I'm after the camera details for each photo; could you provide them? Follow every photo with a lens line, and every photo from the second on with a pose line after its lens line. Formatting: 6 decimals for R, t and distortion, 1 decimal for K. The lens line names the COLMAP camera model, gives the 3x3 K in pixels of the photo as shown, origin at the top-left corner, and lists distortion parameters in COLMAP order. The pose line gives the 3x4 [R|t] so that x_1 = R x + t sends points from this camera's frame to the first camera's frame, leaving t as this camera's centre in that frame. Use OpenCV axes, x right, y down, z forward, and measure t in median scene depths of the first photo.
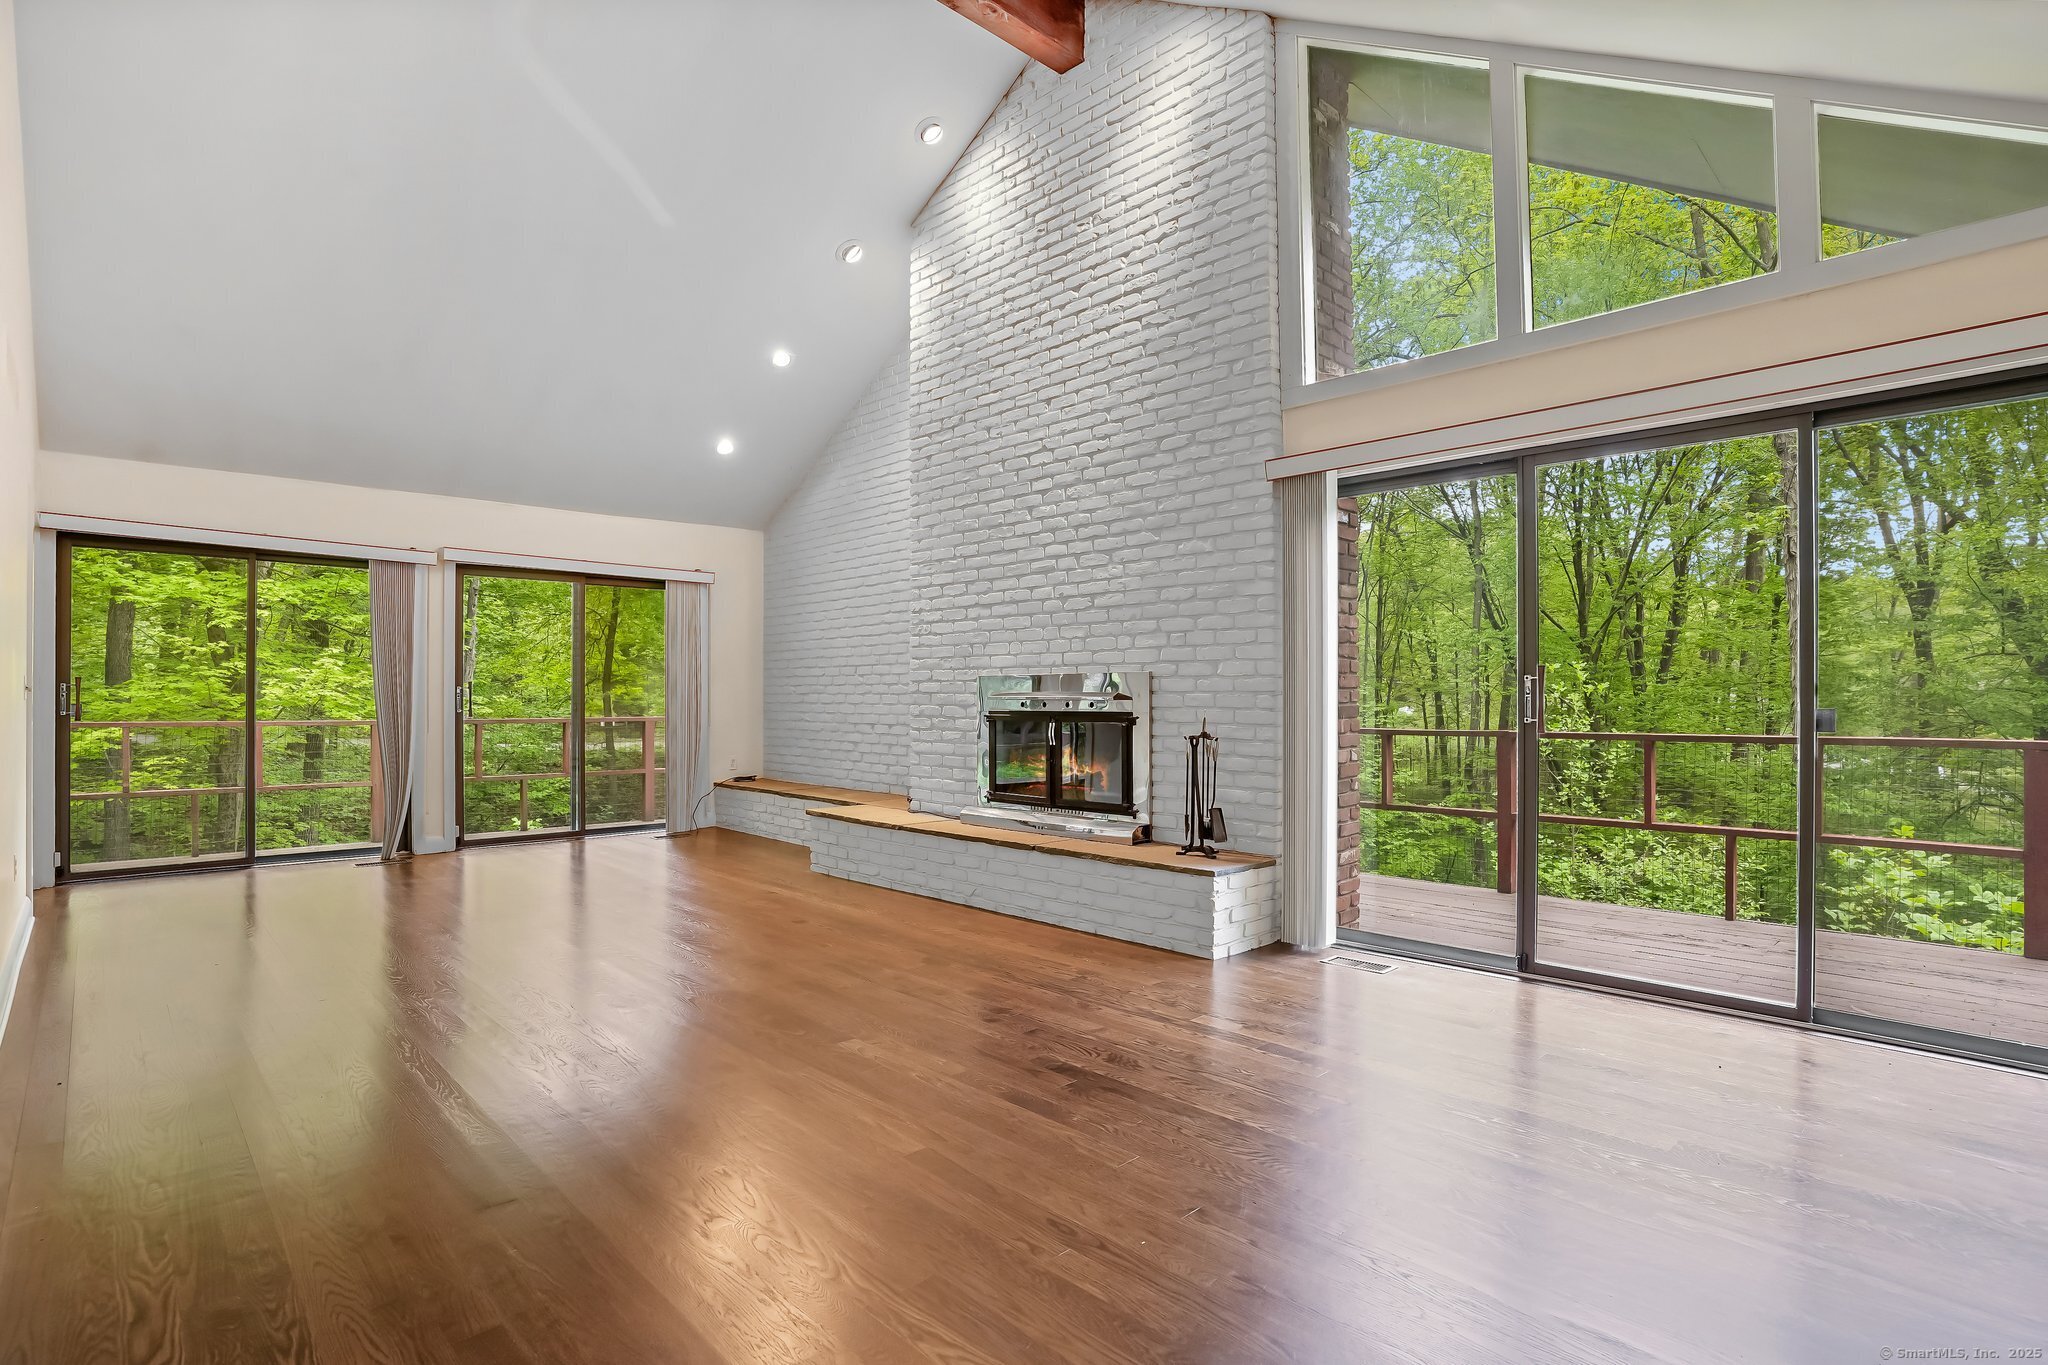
lens RADIAL K [[1010.7, 0, 1028.8], [0, 1010.7, 694.4], [0, 0, 1]] dist [-0.001418, -0.000077]
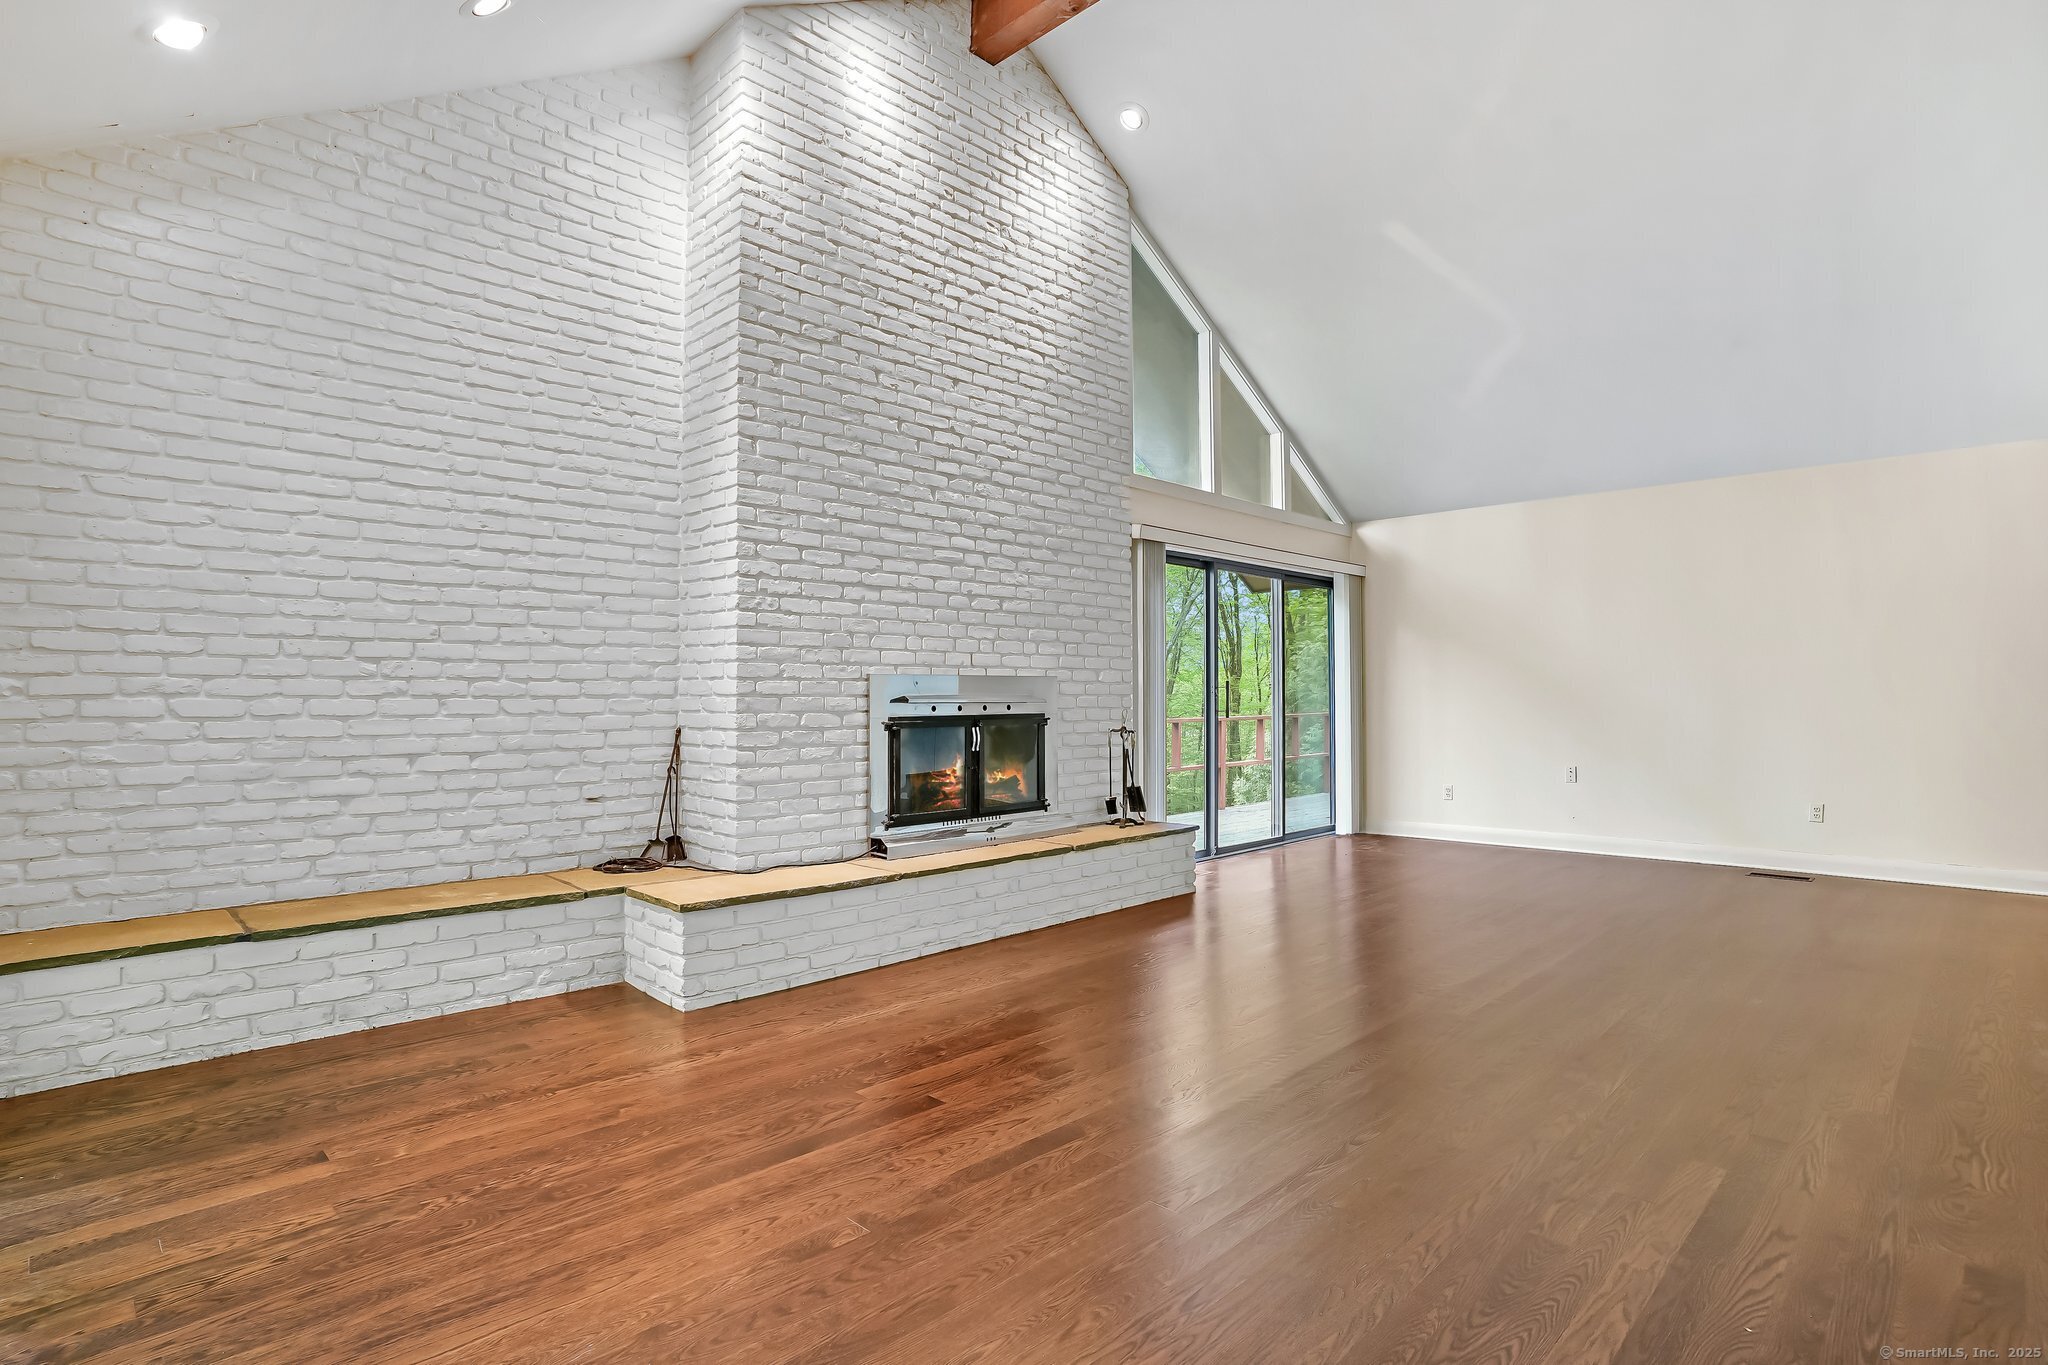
lens RADIAL K [[1025.5, 0, 1022.3], [0, 1025.5, 668.1], [0, 0, 1]] dist [-0.001530, -0.000304]
pose [[0.005470, 0.028398, 0.999582, -0.921442], [0.000659, 0.999596, -0.028402, 0.000086], [-0.999985, 0.000814, 0.005450, 0.940545]]
